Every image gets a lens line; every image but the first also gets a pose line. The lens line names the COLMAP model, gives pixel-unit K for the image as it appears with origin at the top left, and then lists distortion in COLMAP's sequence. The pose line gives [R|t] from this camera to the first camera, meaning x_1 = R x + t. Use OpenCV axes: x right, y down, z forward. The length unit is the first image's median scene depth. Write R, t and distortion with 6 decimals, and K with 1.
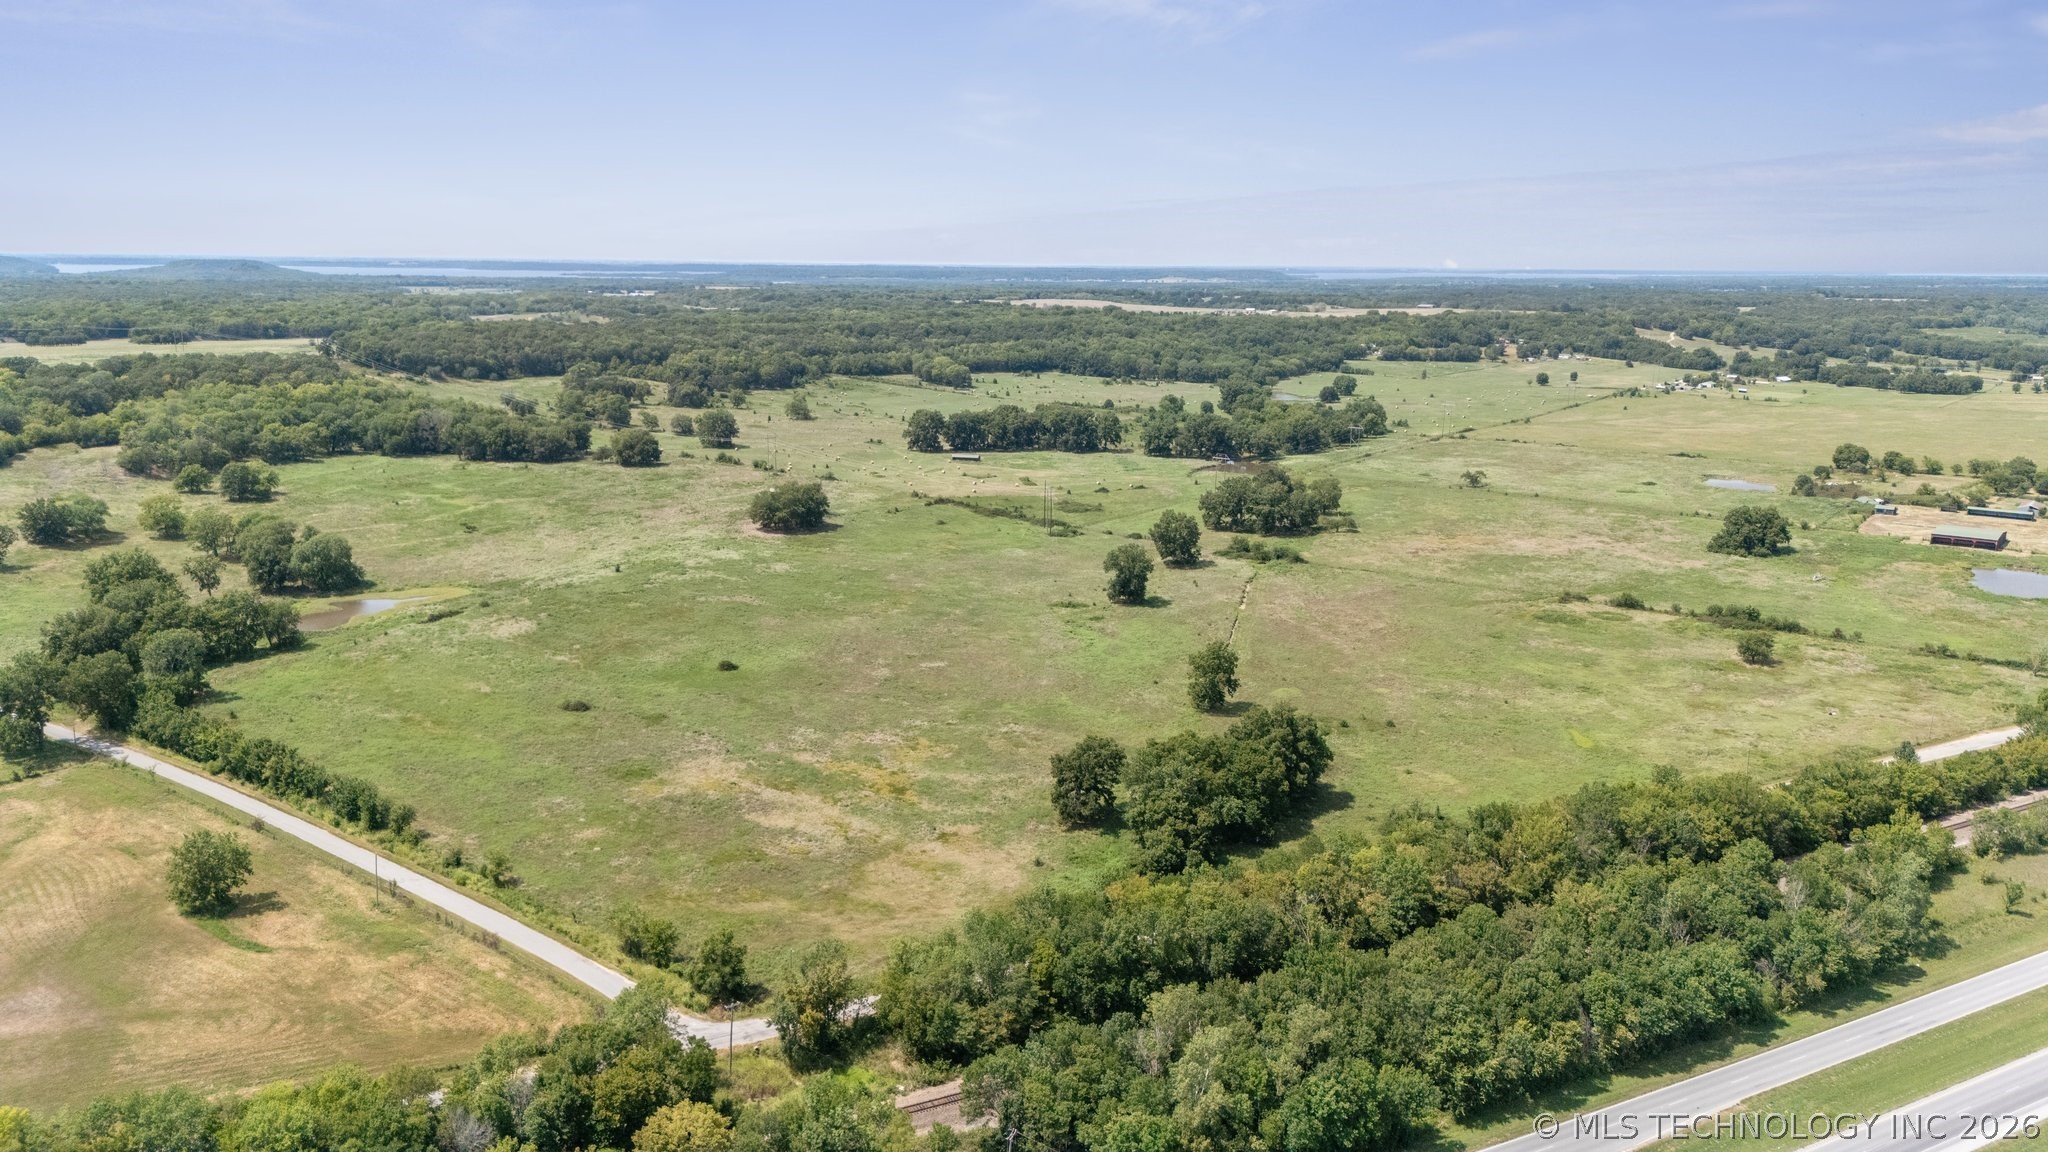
lens RADIAL K [[1495.9, 0, 1020.0], [0, 1495.9, 578.0], [0, 0, 1]] dist [0.089144, -0.111756]
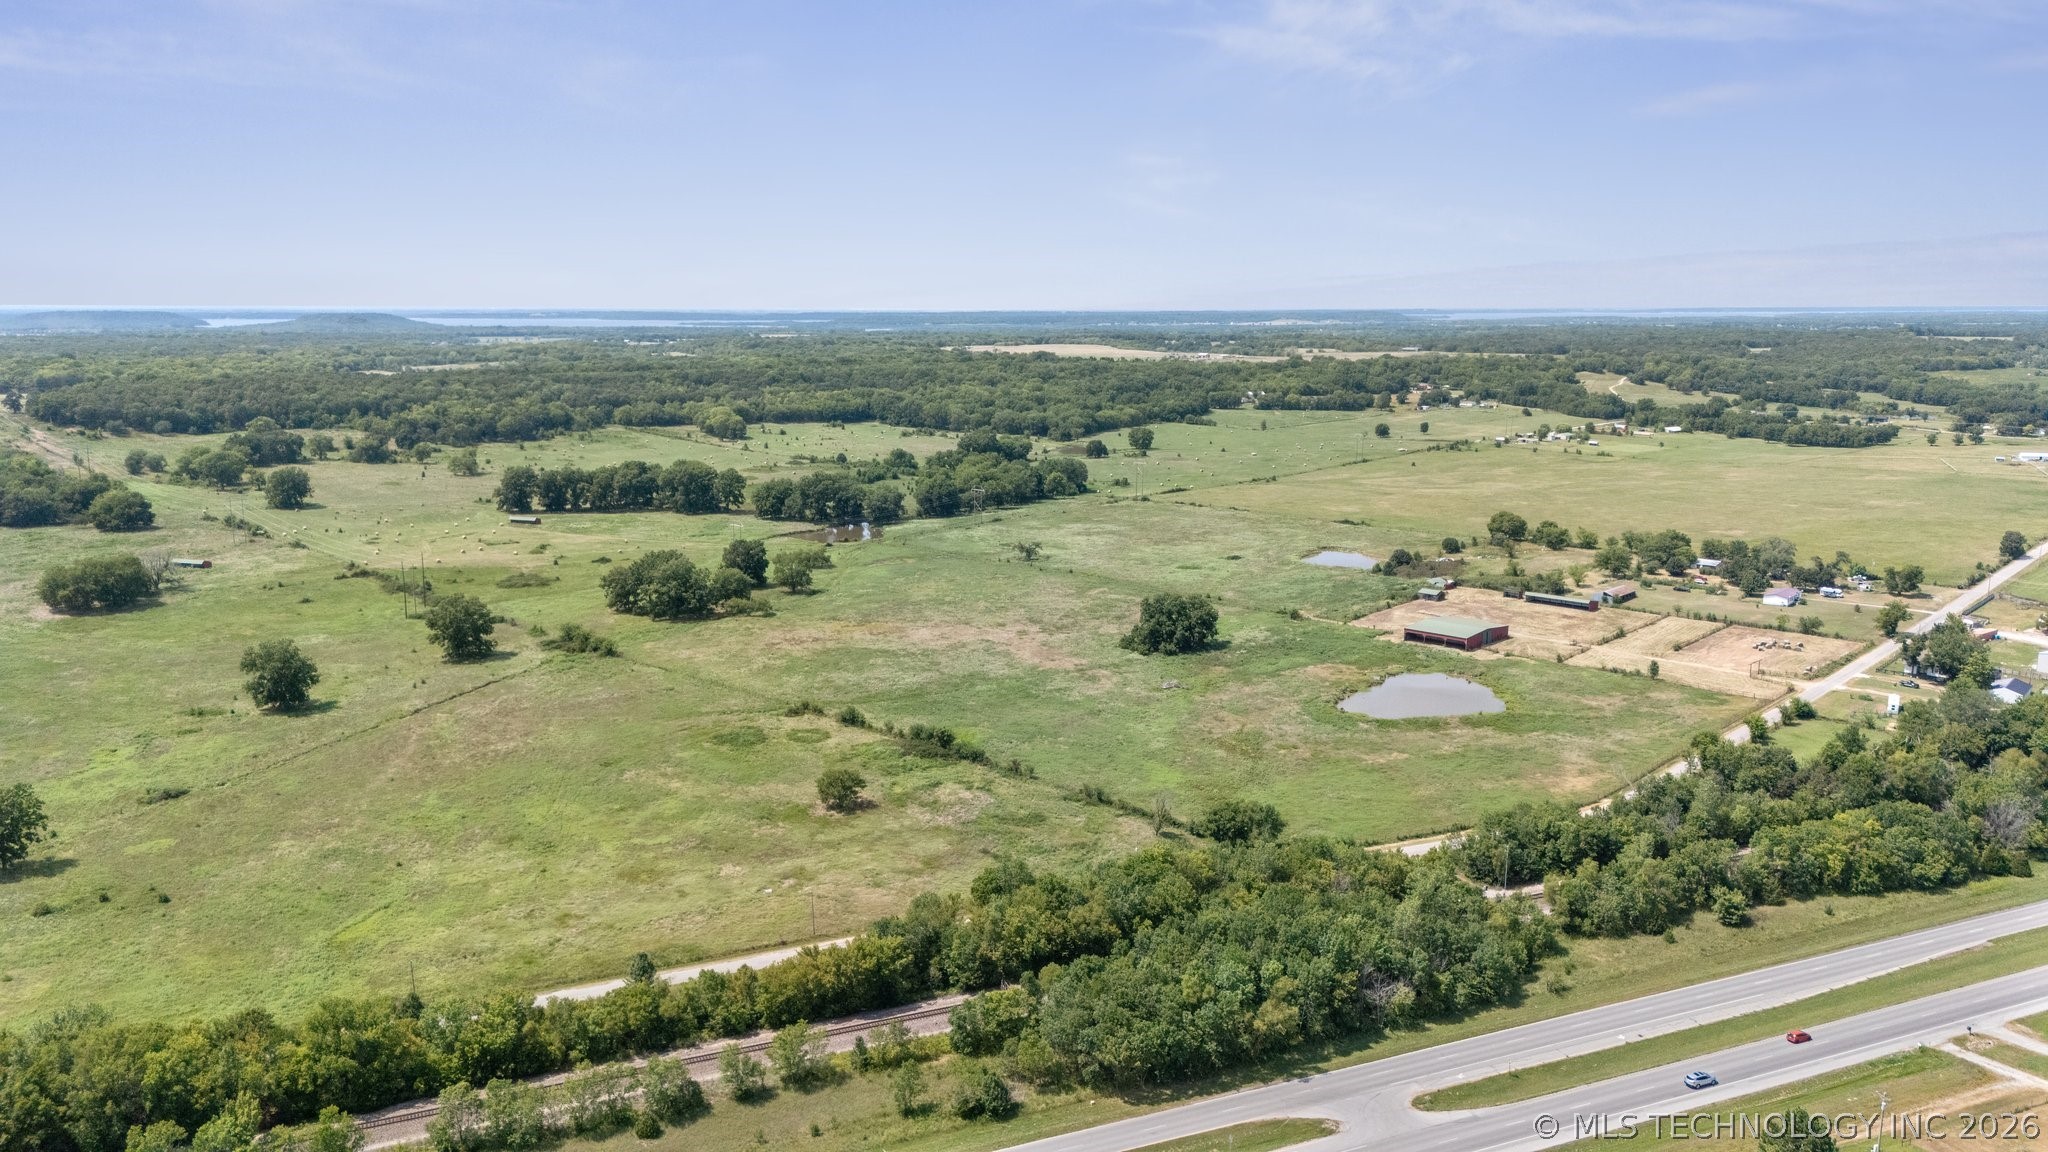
lens RADIAL K [[1495.9, 0, 1020.0], [0, 1495.9, 578.0], [0, 0, 1]] dist [0.089144, -0.111756]
pose [[0.994899, 0.008030, -0.100552, 0.343721], [-0.010897, 0.999549, -0.027996, -0.022731], [0.100282, 0.028949, 0.994538, 0.118760]]
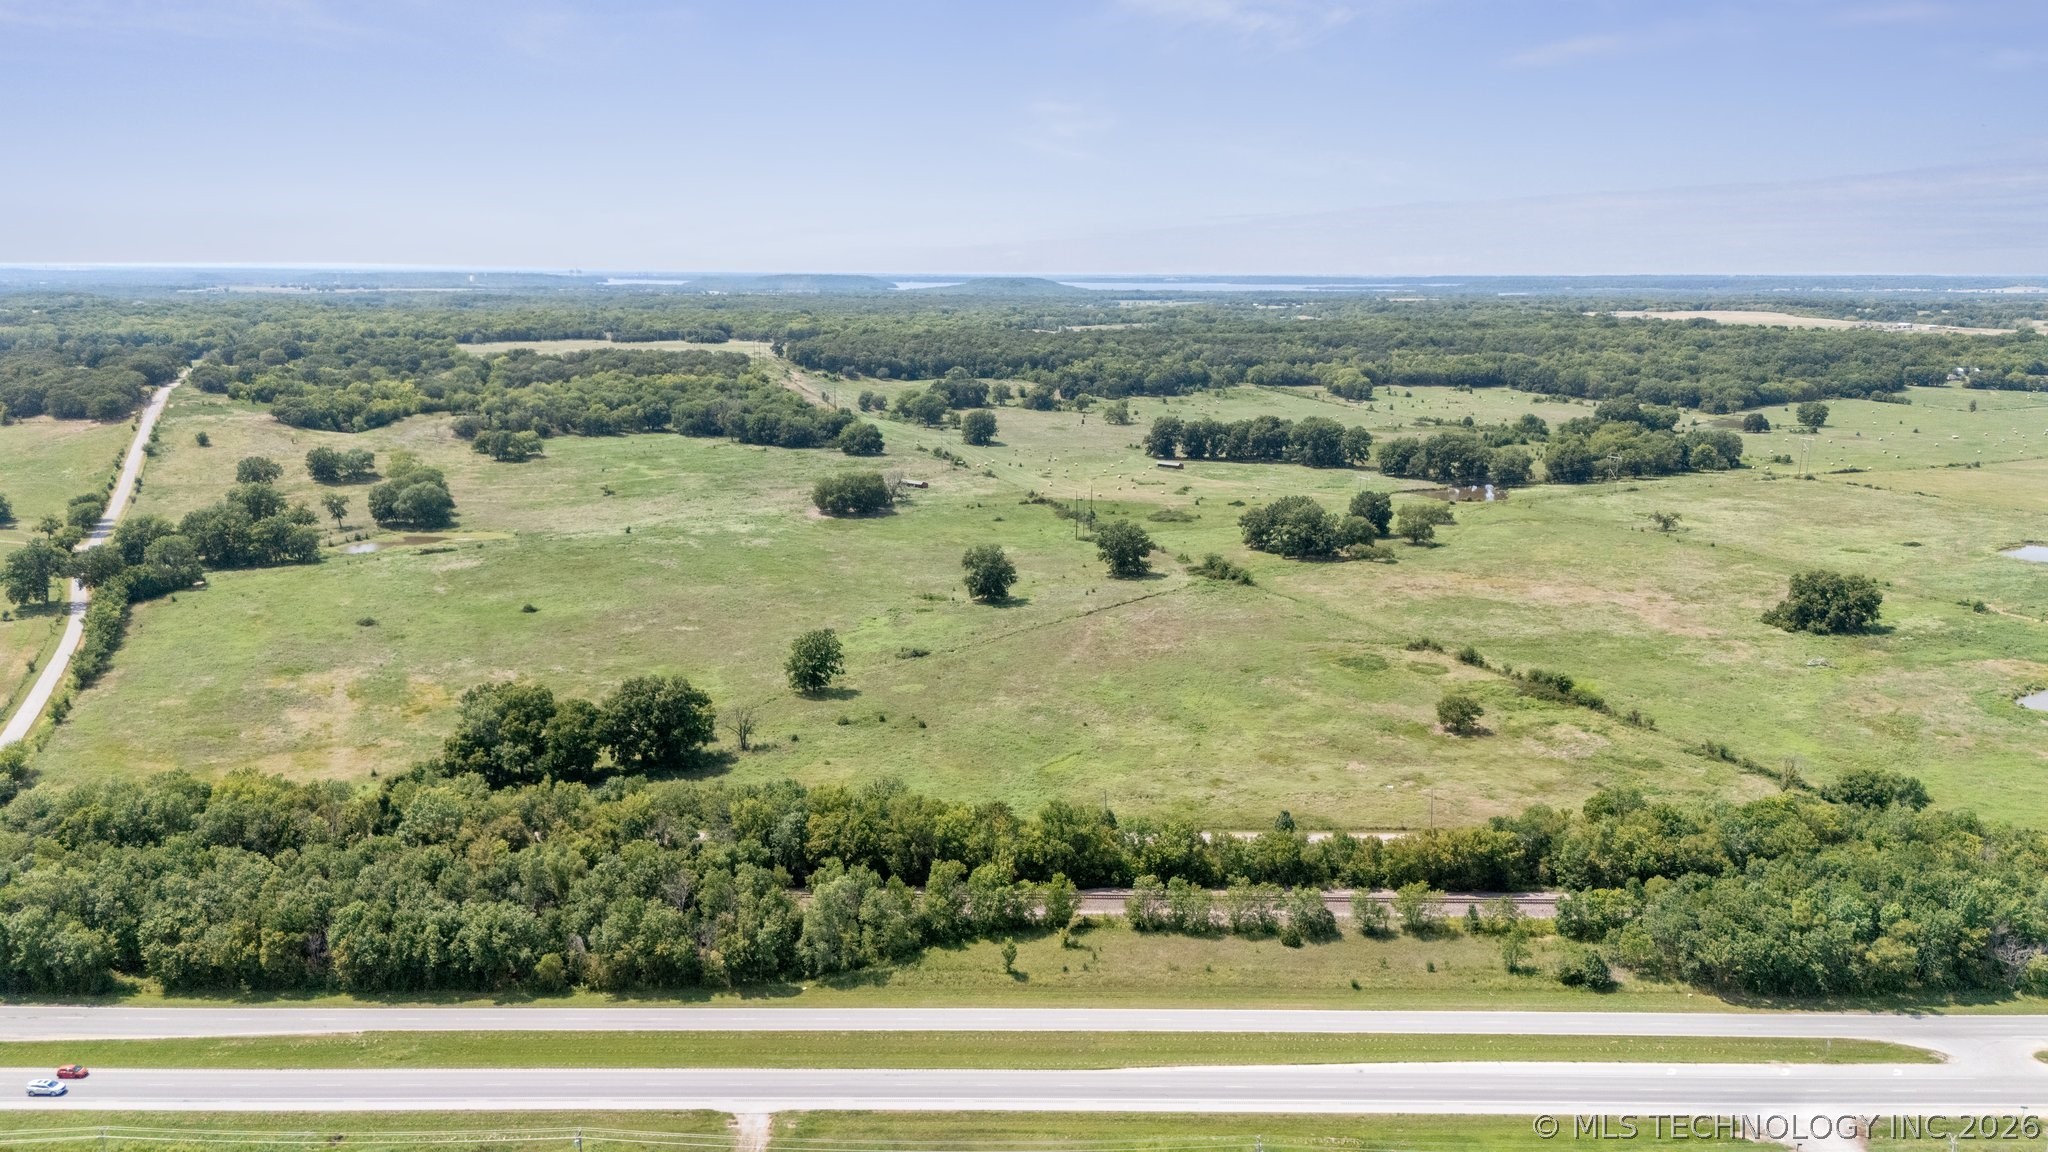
lens RADIAL K [[1498.7, 0, 1006.3], [0, 1498.7, 558.2], [0, 0, 1]] dist [0.066159, -0.069819]
pose [[0.872091, 0.086556, -0.481628, 0.349146], [-0.096542, 0.995321, 0.004064, -0.011001], [0.479726, 0.042953, 0.876367, 0.062020]]
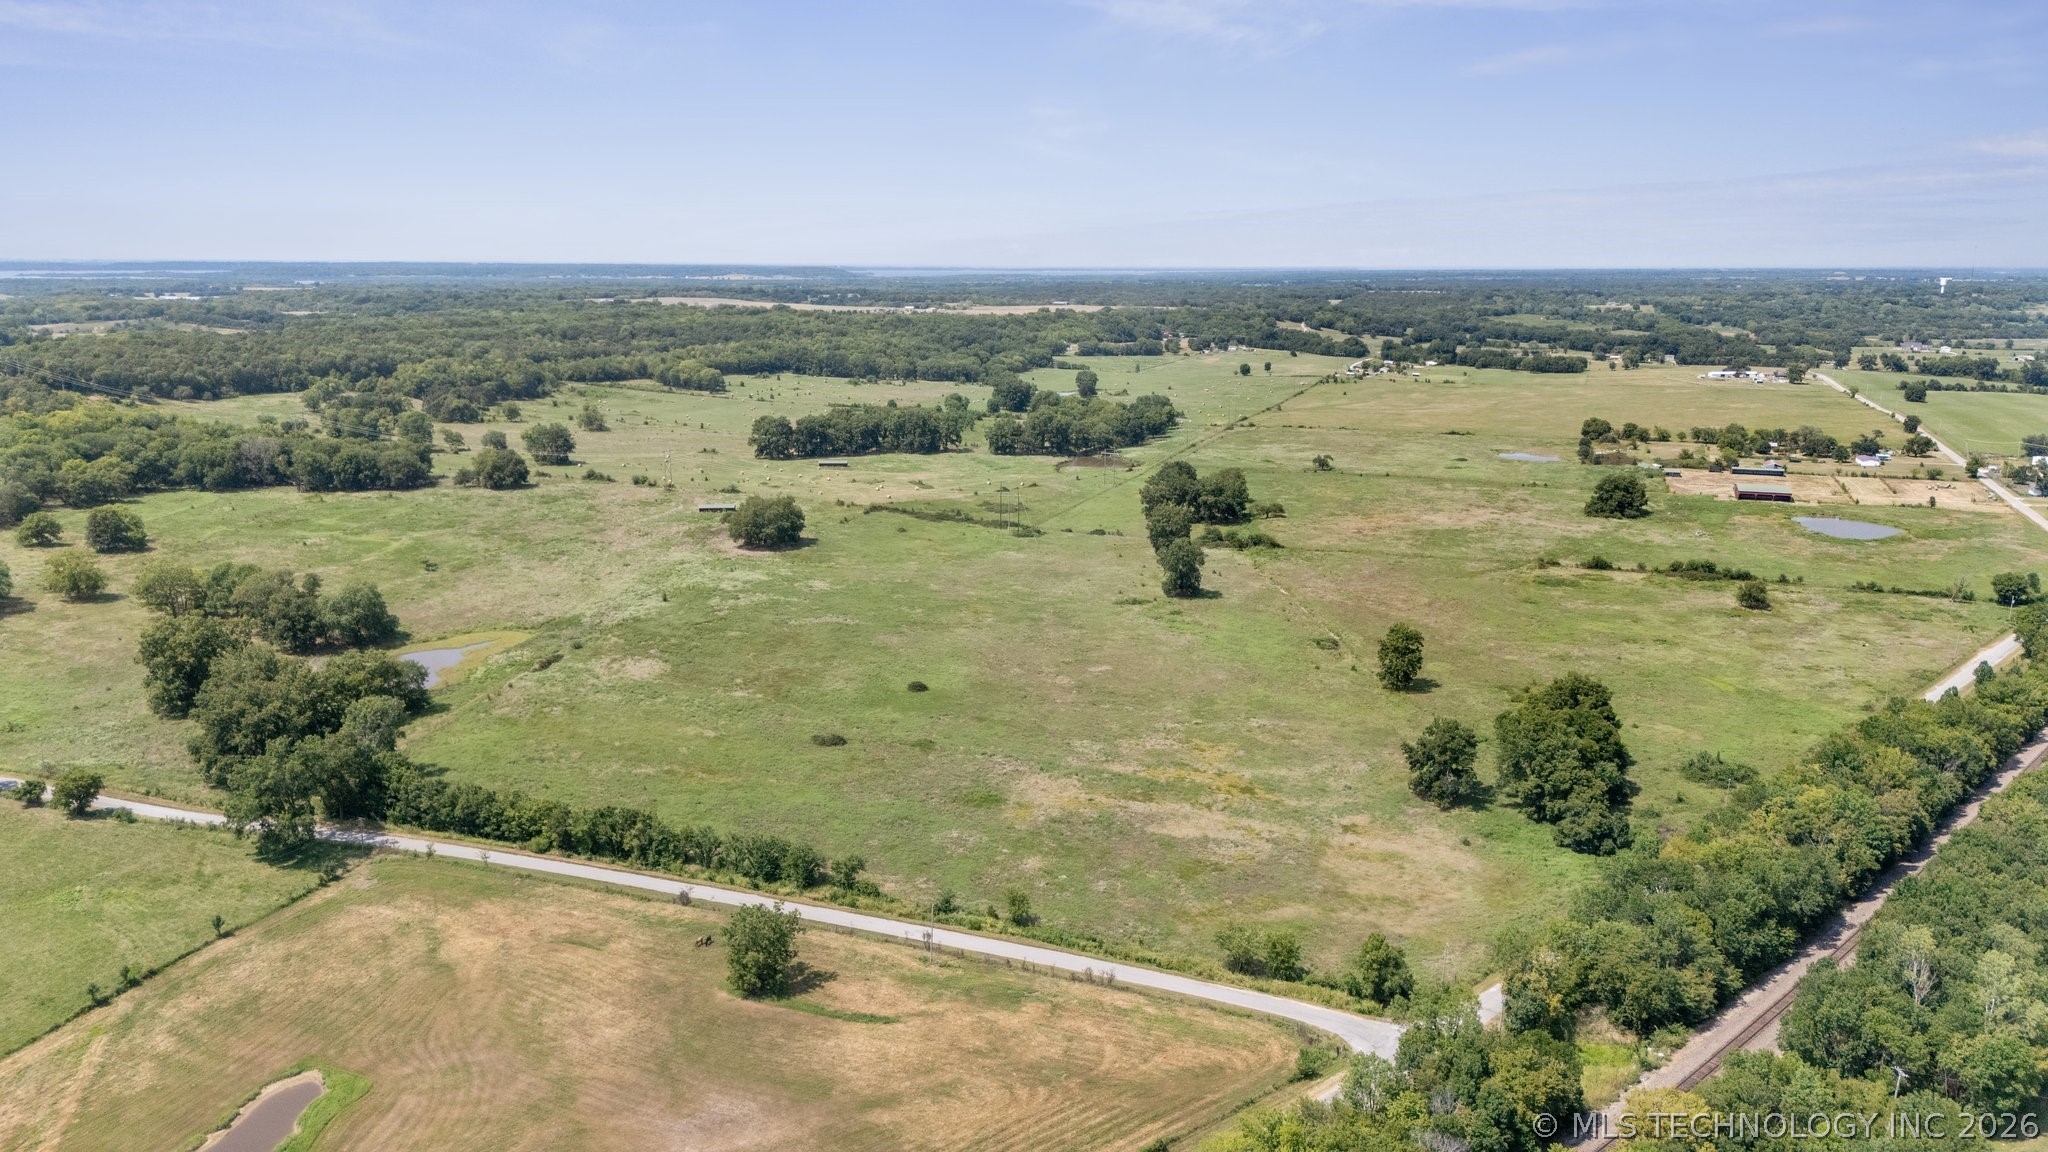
lens RADIAL K [[1495.9, 0, 1020.0], [0, 1495.9, 578.0], [0, 0, 1]] dist [0.089144, -0.111756]
pose [[0.955768, -0.066721, 0.286455, -0.198834], [0.066088, 0.997743, 0.011891, -0.009239], [-0.286602, 0.007566, 0.958020, 0.026810]]
